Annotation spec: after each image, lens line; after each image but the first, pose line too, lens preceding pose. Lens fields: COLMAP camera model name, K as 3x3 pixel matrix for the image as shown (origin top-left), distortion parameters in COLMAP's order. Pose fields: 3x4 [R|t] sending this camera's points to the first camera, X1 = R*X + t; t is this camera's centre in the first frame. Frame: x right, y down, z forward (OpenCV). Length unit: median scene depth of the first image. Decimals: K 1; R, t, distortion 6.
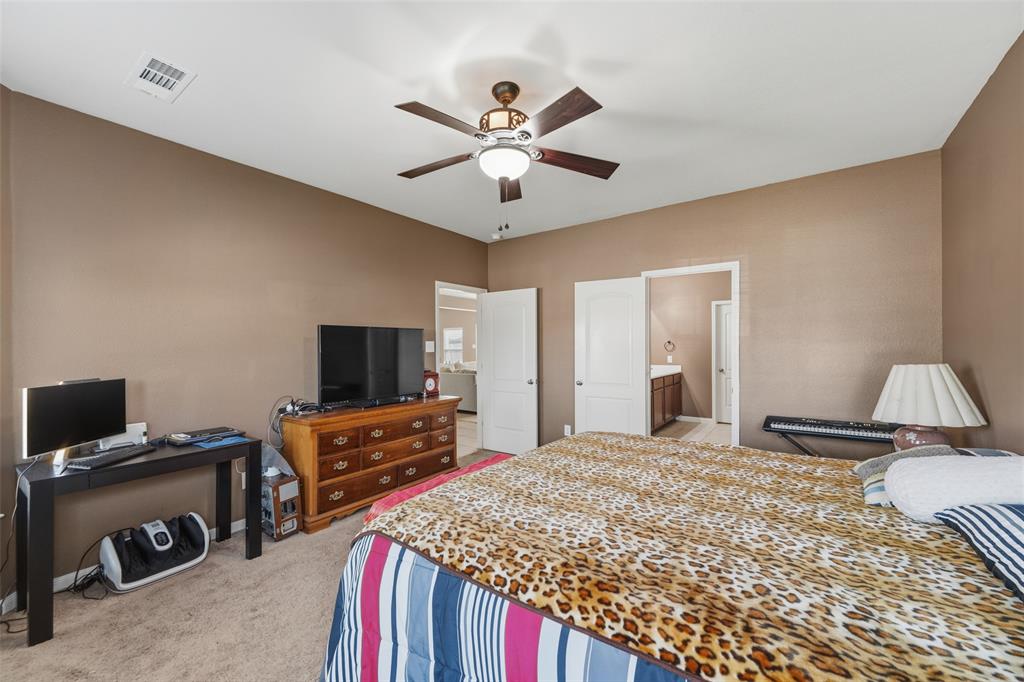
lens RADIAL K [[405.2, 0, 509.7], [0, 405.2, 345.8], [0, 0, 1]] dist [0.003191, -0.000658]
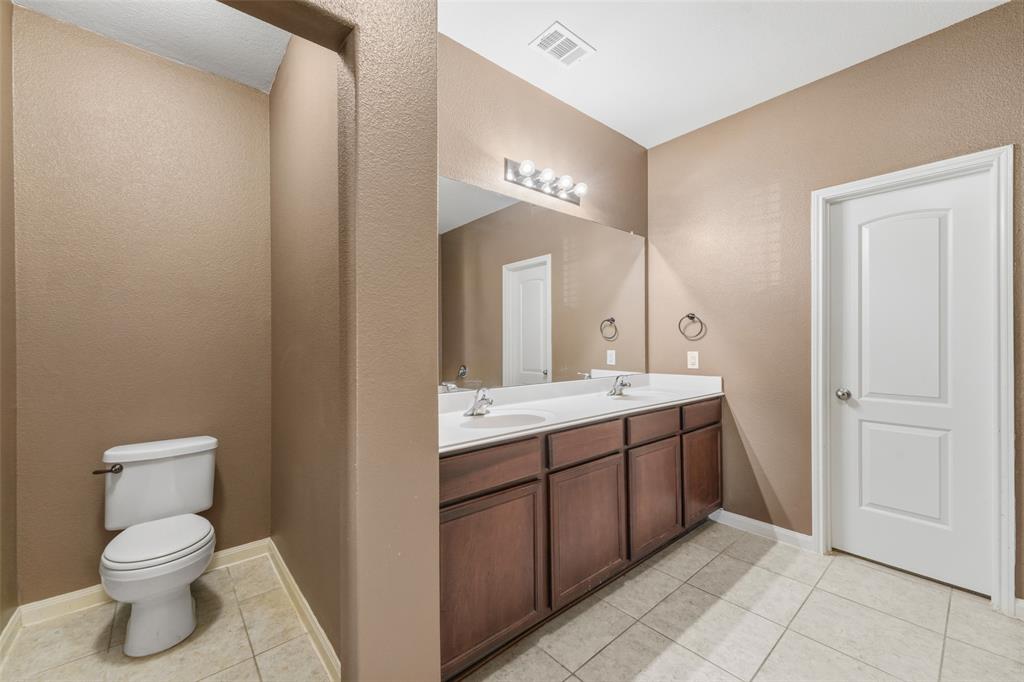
lens RADIAL K [[405.2, 0, 499.7], [0, 405.2, 340.2], [0, 0, 1]] dist [0.003191, -0.000658]
pose [[0.963018, 0.001077, -0.269433, 0.329876], [0.001196, 0.999965, 0.008273, 0.010802], [0.269433, -0.008289, 0.962984, 0.585664]]
